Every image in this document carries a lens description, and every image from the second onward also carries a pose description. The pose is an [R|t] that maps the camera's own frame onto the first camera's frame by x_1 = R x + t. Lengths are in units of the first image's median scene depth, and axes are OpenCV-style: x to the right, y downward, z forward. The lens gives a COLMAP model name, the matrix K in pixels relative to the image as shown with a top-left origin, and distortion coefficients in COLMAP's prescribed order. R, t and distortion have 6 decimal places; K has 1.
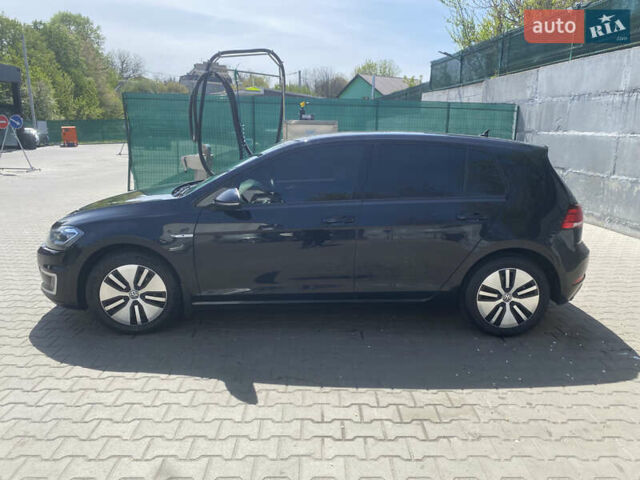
lens RADIAL K [[503.6, 0, 320.0], [0, 503.6, 240.0], [0, 0, 1]] dist [-0.004964, -0.004448]
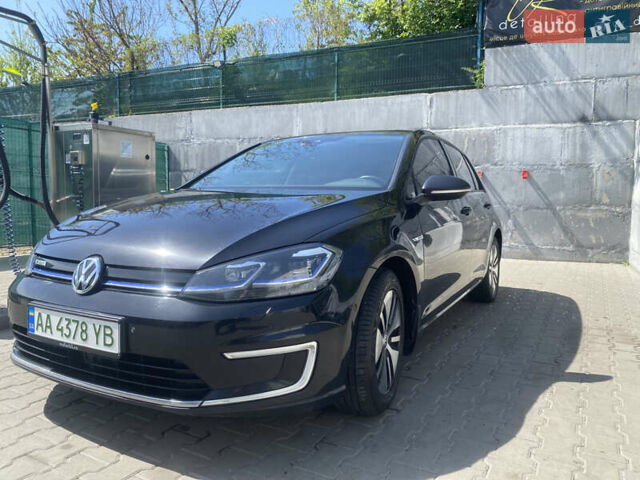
lens RADIAL K [[492.1, 0, 332.7], [0, 492.1, 239.5], [0, 0, 1]] dist [0.003941, 0.004322]
pose [[0.474692, -0.060716, 0.878055, -0.377006], [0.177880, 0.983650, -0.028147, 0.005263], [-0.861989, 0.169550, 0.477731, 0.319019]]
